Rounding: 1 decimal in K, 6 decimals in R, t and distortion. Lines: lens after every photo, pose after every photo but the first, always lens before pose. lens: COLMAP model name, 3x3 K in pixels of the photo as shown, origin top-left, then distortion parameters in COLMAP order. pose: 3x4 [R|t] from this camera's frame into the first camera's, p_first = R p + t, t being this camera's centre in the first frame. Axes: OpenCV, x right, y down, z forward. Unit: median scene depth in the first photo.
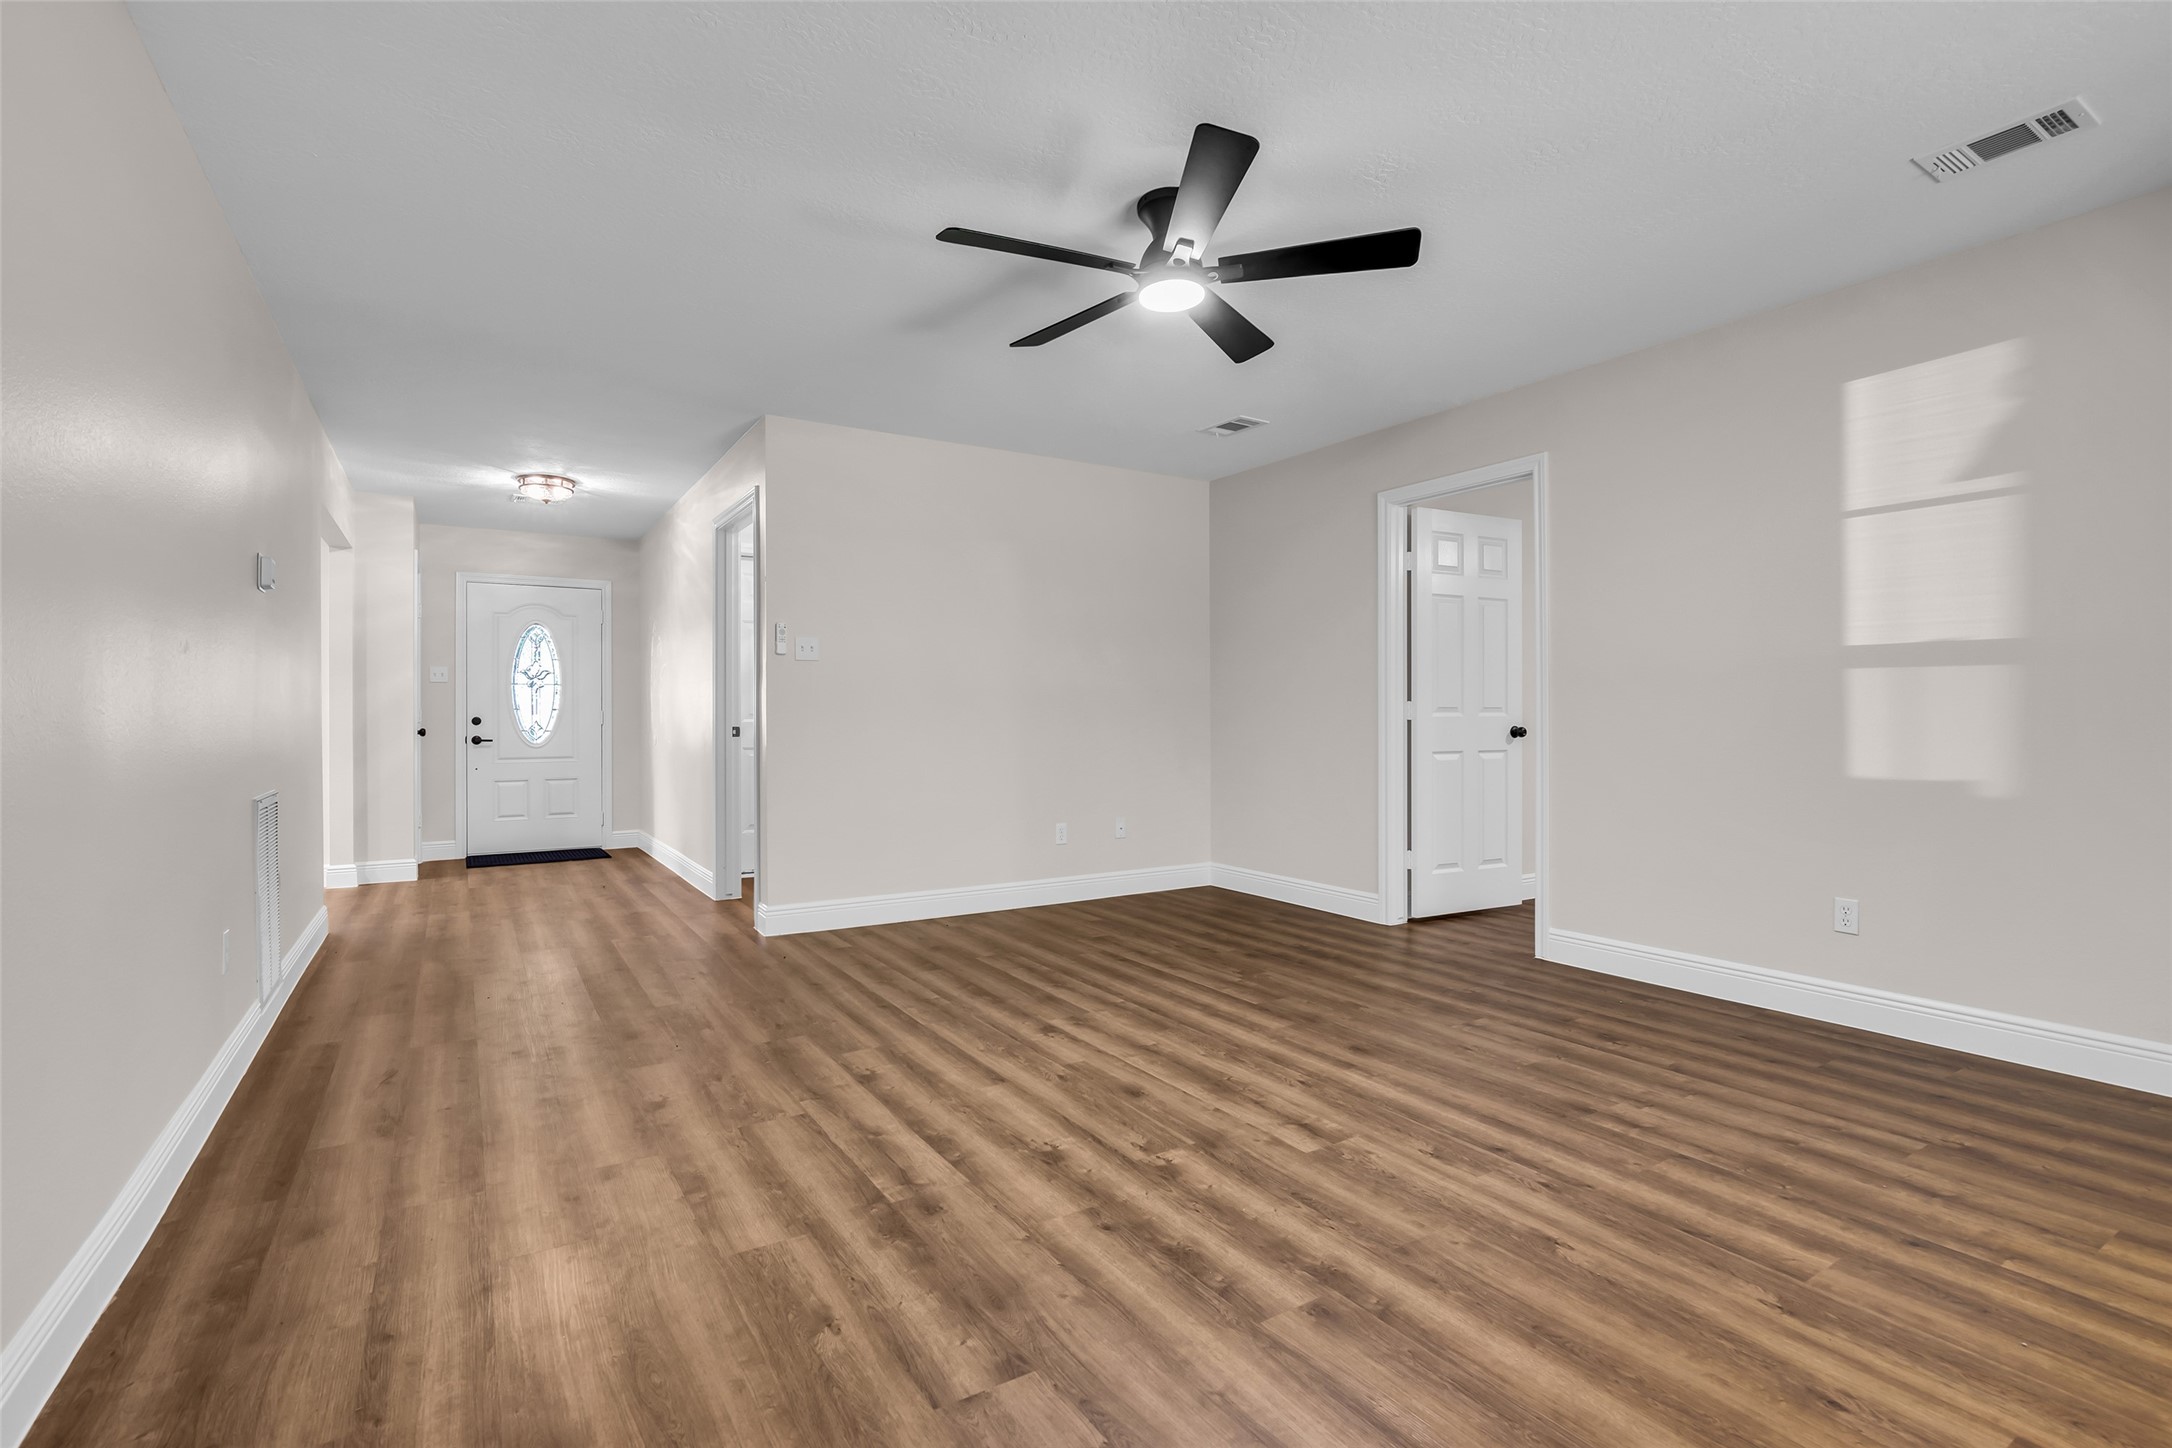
lens RADIAL K [[998.2, 0, 1076.8], [0, 998.2, 744.8], [0, 0, 1]] dist [-0.013056, 0.001632]
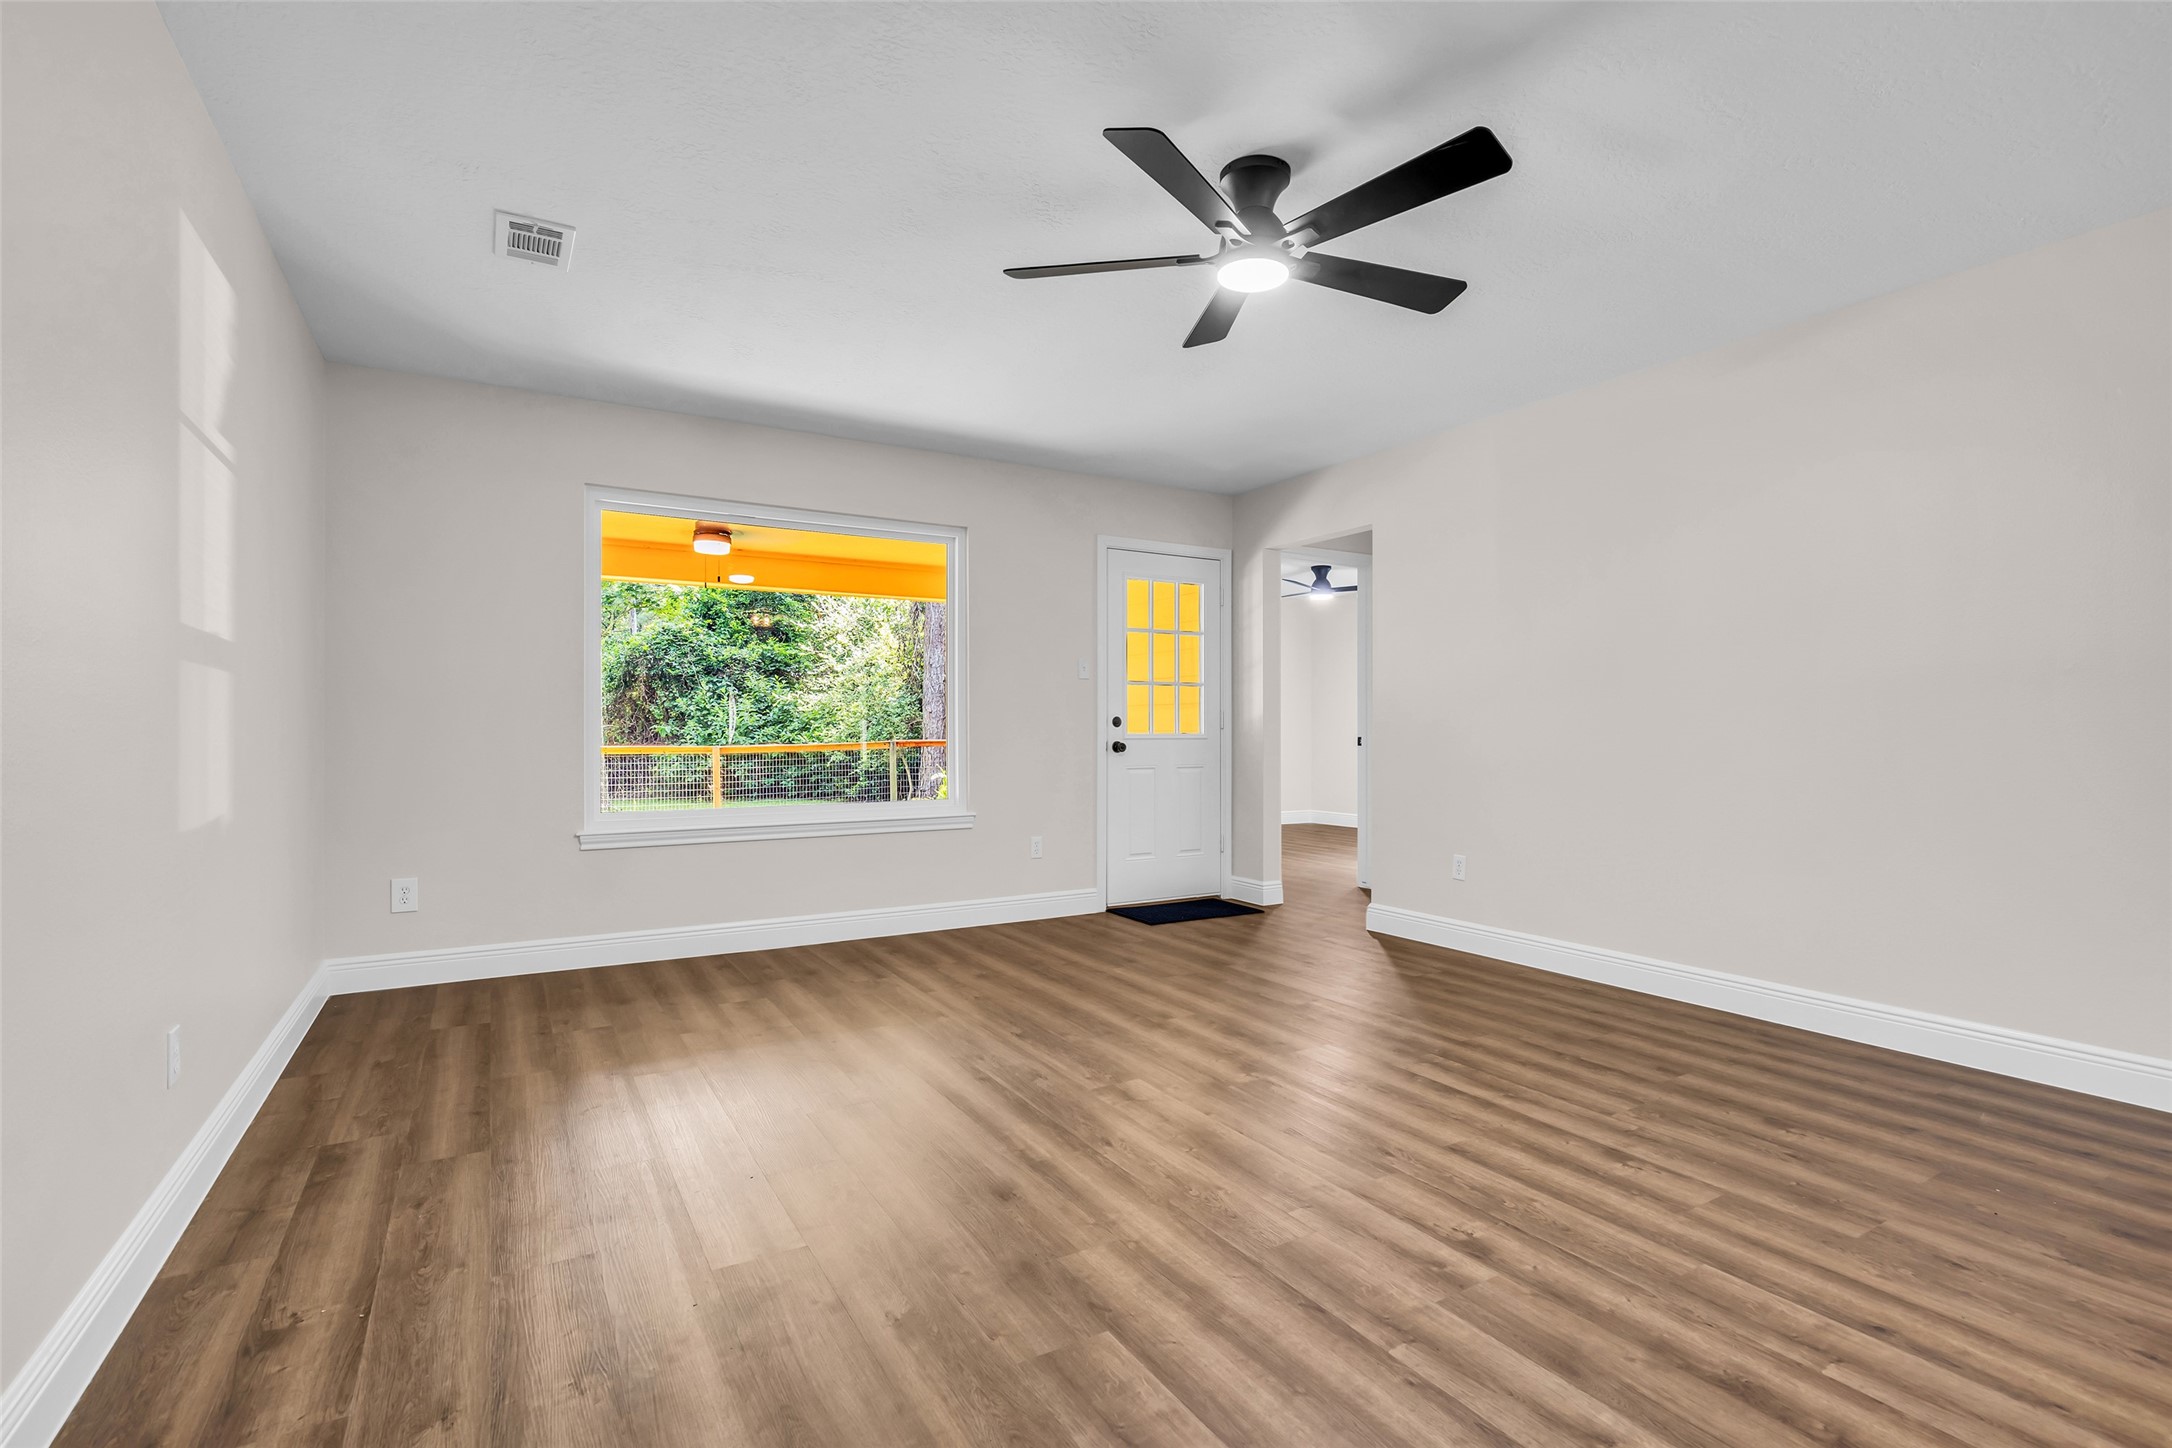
lens RADIAL K [[980.8, 0, 1086.0], [0, 980.8, 724.0], [0, 0, 1]] dist [-0.017238, 0.000426]
pose [[-0.999860, 0.002159, 0.016567, 0.250464], [0.002548, 0.999721, 0.023482, -0.058145], [-0.016512, 0.023521, -0.999587, 2.014089]]
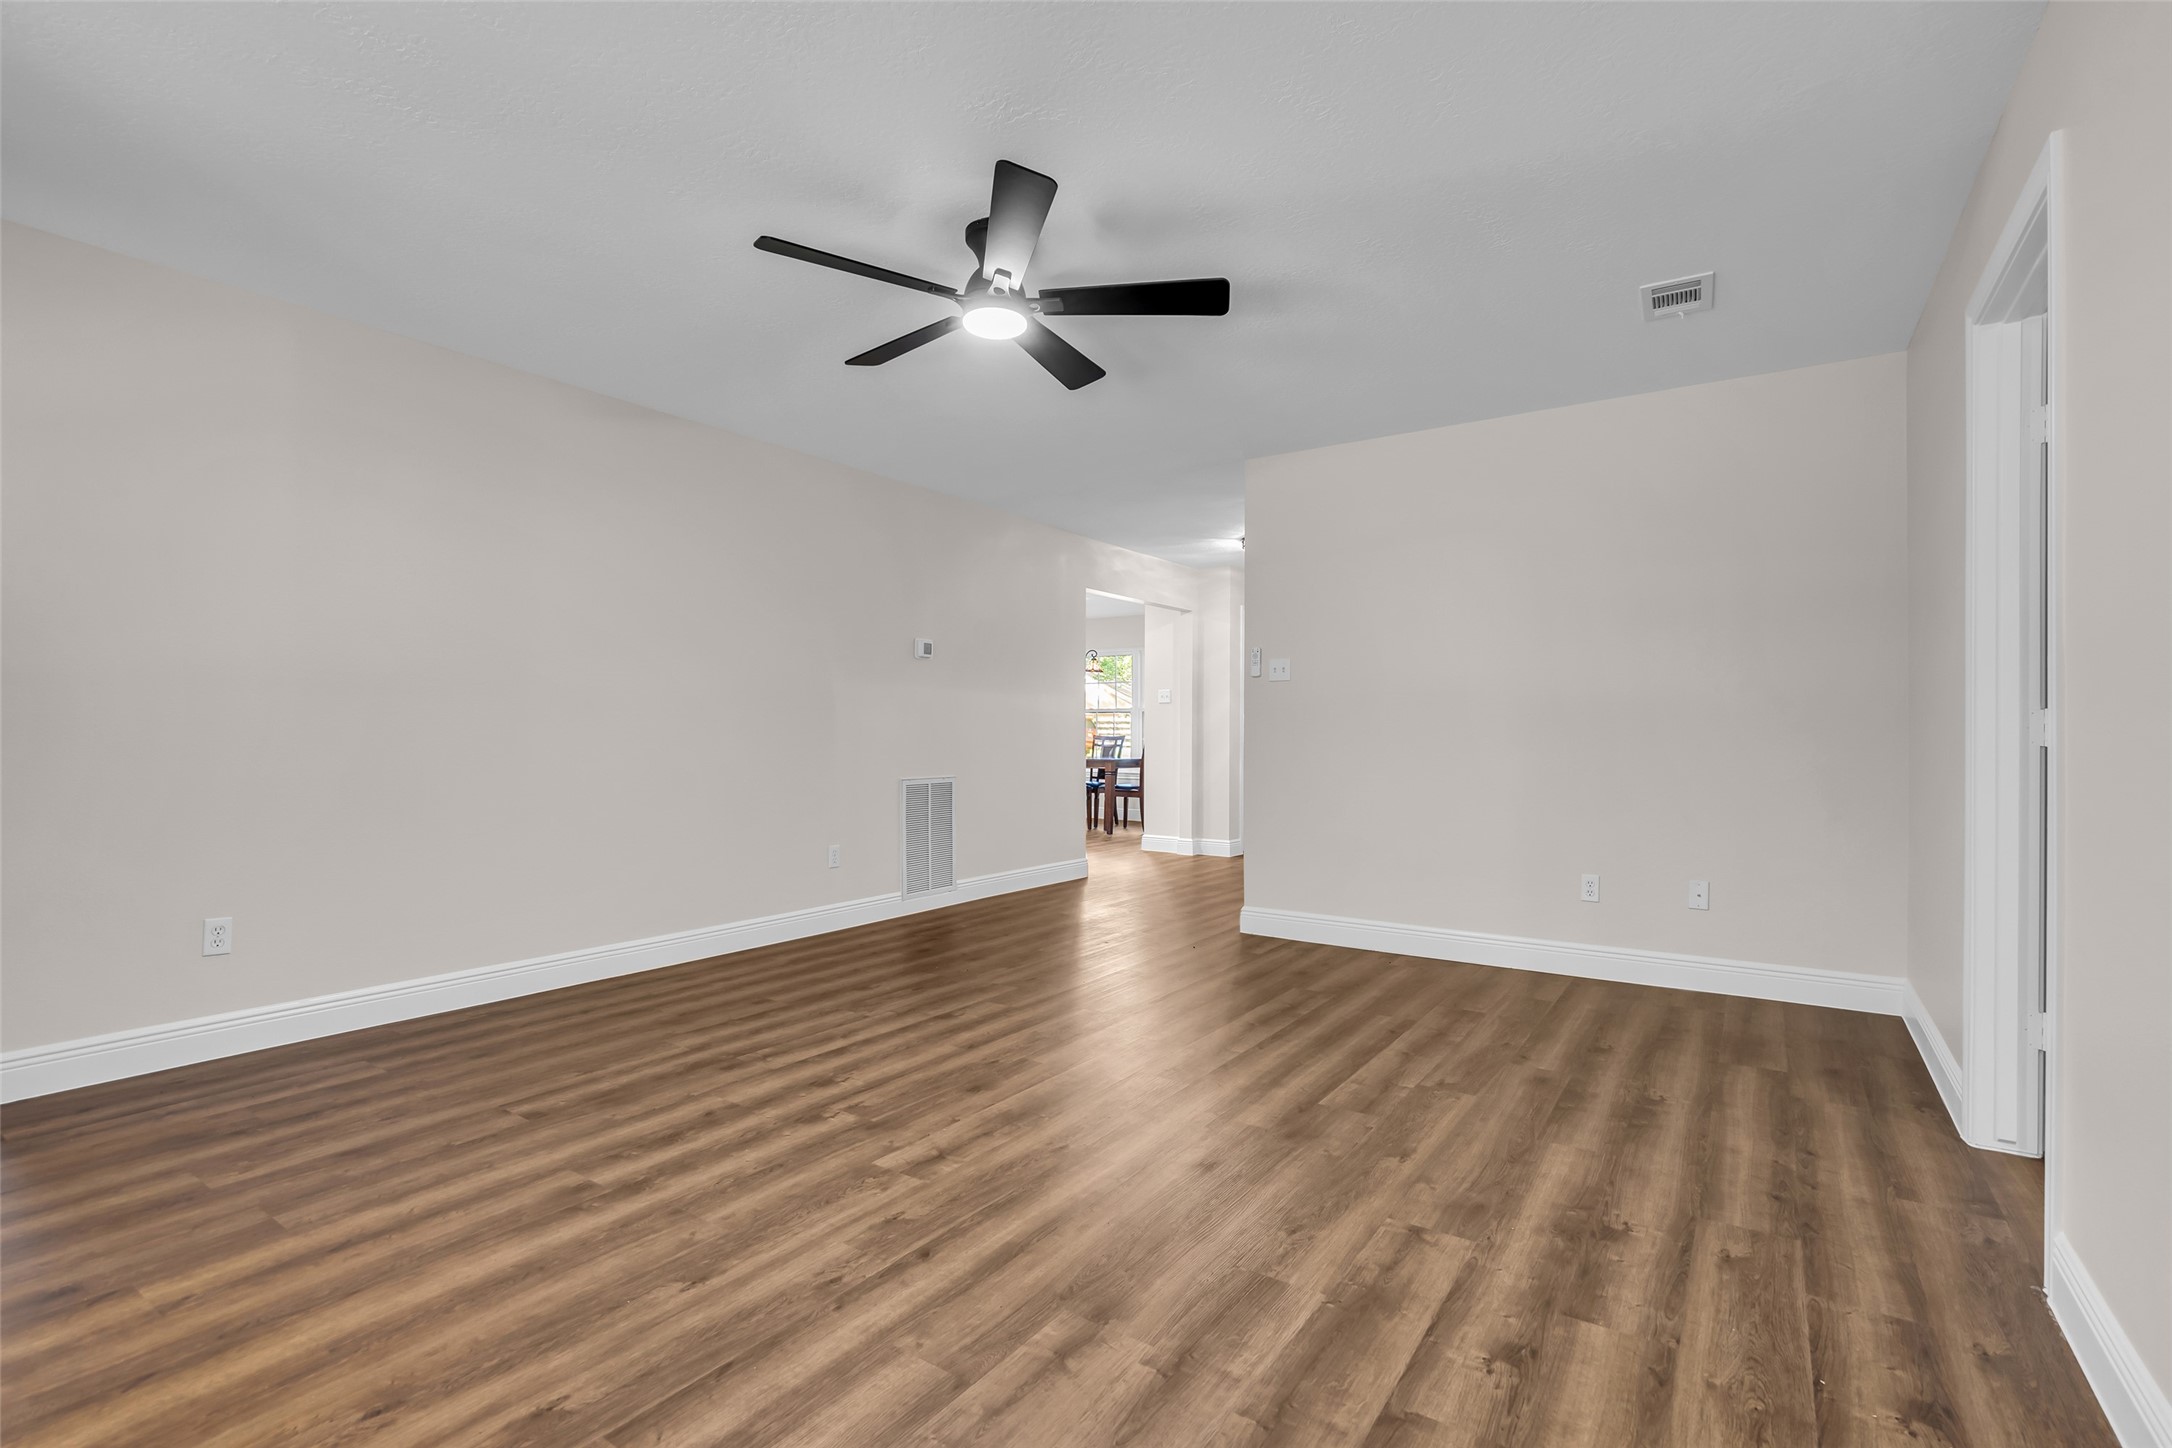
lens RADIAL K [[998.2, 0, 1076.8], [0, 998.2, 744.8], [0, 0, 1]] dist [-0.013056, 0.001632]
pose [[0.394902, 0.013560, -0.918623, 1.122723], [-0.030893, 0.999522, 0.001474, -0.020501], [0.918204, 0.027797, 0.395132, 0.708771]]
